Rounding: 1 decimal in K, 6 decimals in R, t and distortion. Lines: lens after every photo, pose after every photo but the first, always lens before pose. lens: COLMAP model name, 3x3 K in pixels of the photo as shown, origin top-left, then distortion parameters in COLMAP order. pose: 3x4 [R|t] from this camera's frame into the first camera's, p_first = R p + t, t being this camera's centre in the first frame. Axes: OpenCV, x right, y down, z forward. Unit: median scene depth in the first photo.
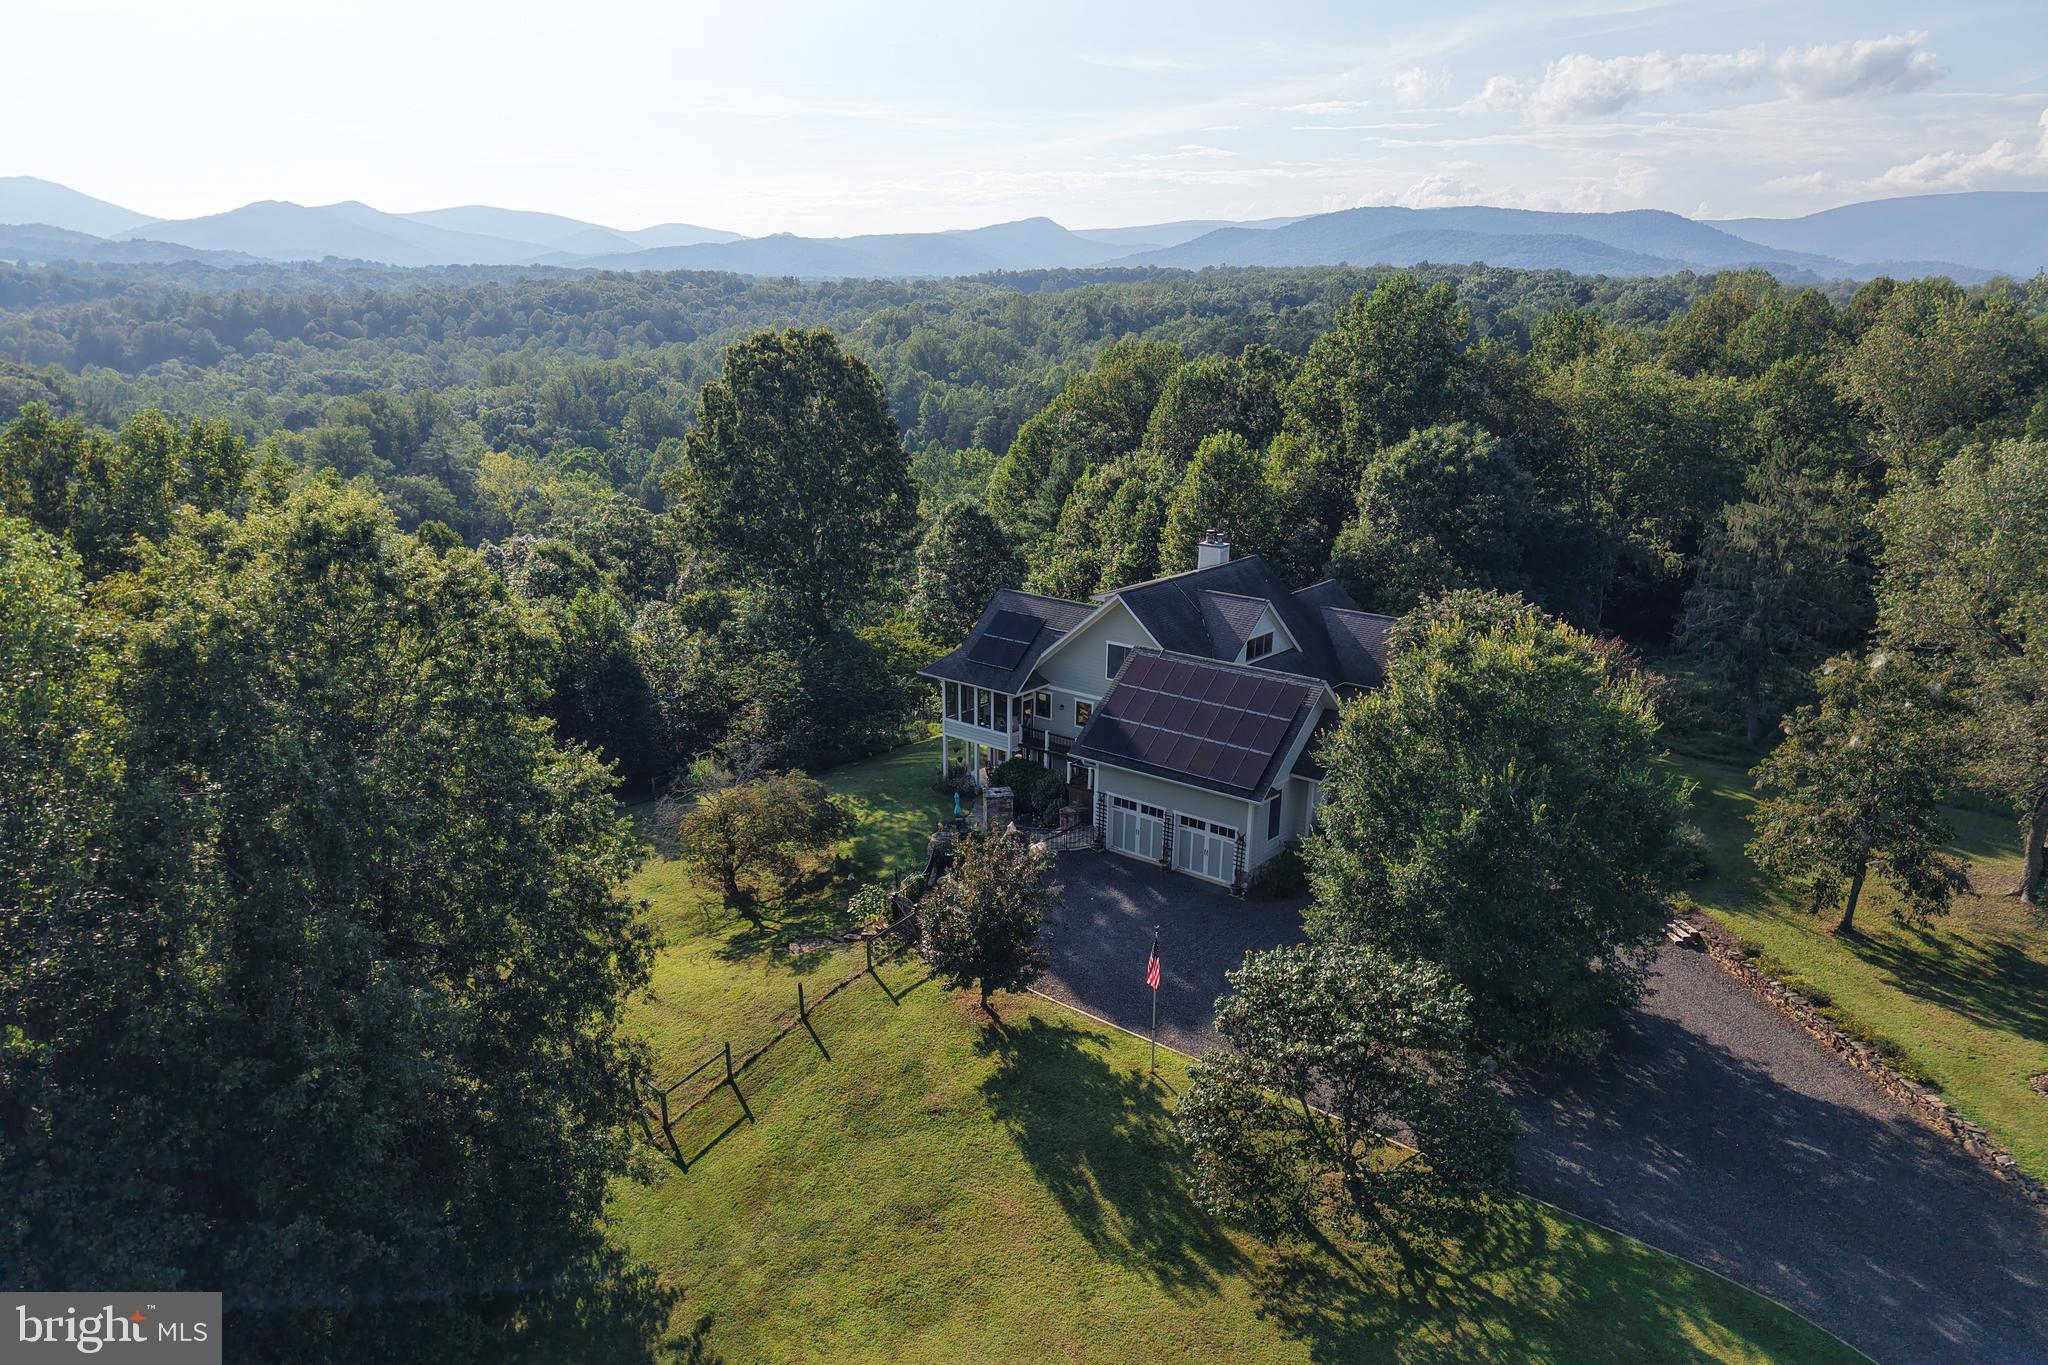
lens RADIAL K [[1423.4, 0, 1017.7], [0, 1423.4, 757.5], [0, 0, 1]] dist [0.070259, -0.067794]
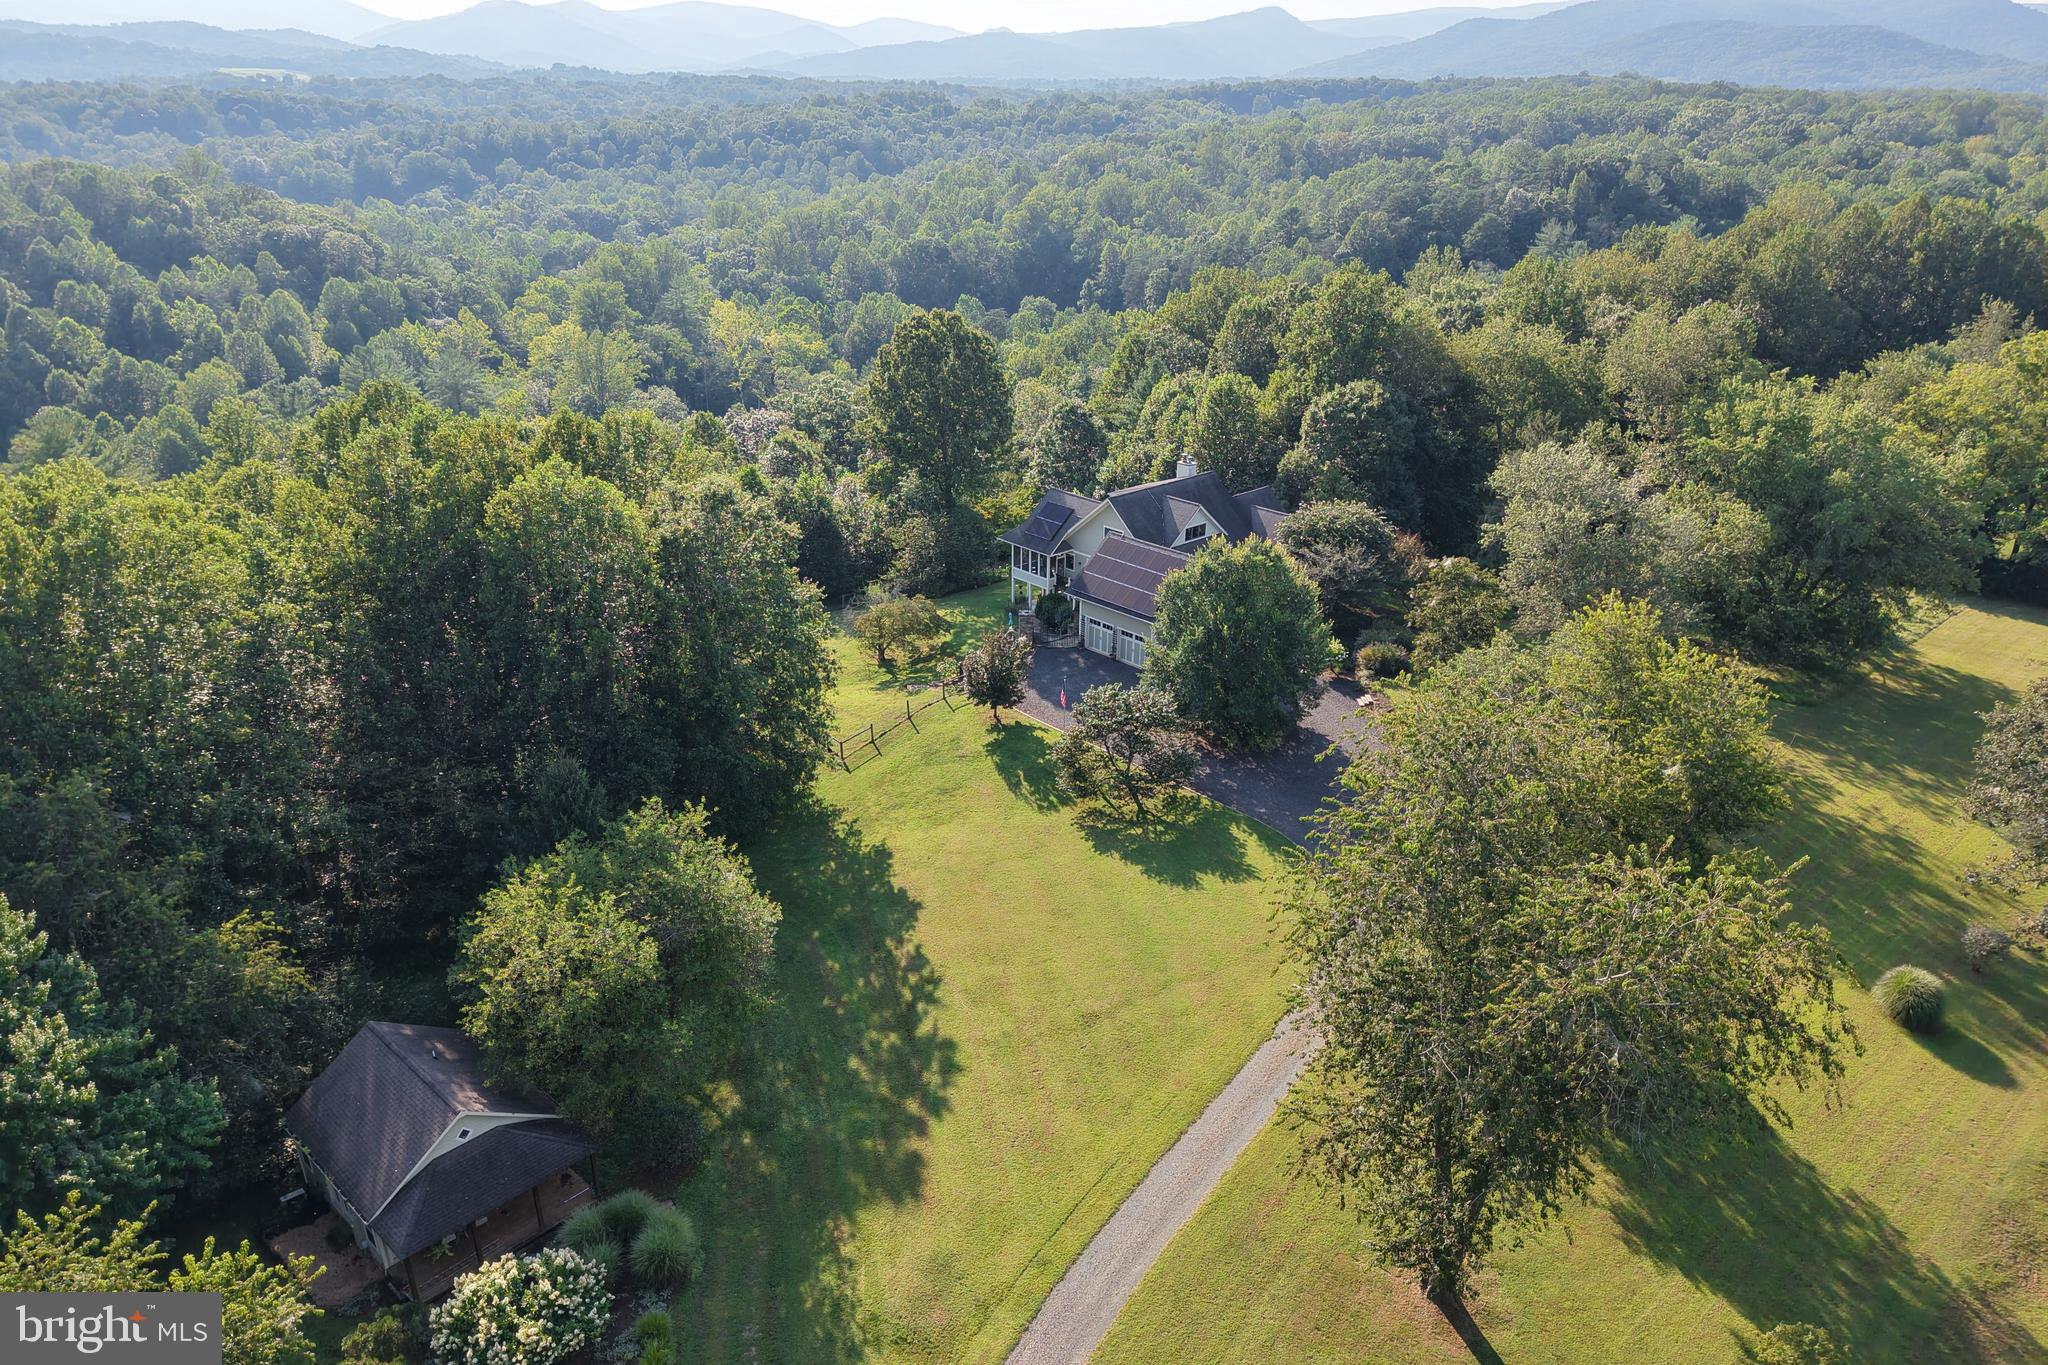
lens RADIAL K [[1423.4, 0, 1017.7], [0, 1423.4, 757.5], [0, 0, 1]] dist [0.070259, -0.067794]
pose [[0.989997, 0.058274, -0.128495, 0.111044], [-0.042466, 0.991559, 0.122502, -0.006711], [0.134549, -0.115820, 0.984115, -0.408145]]
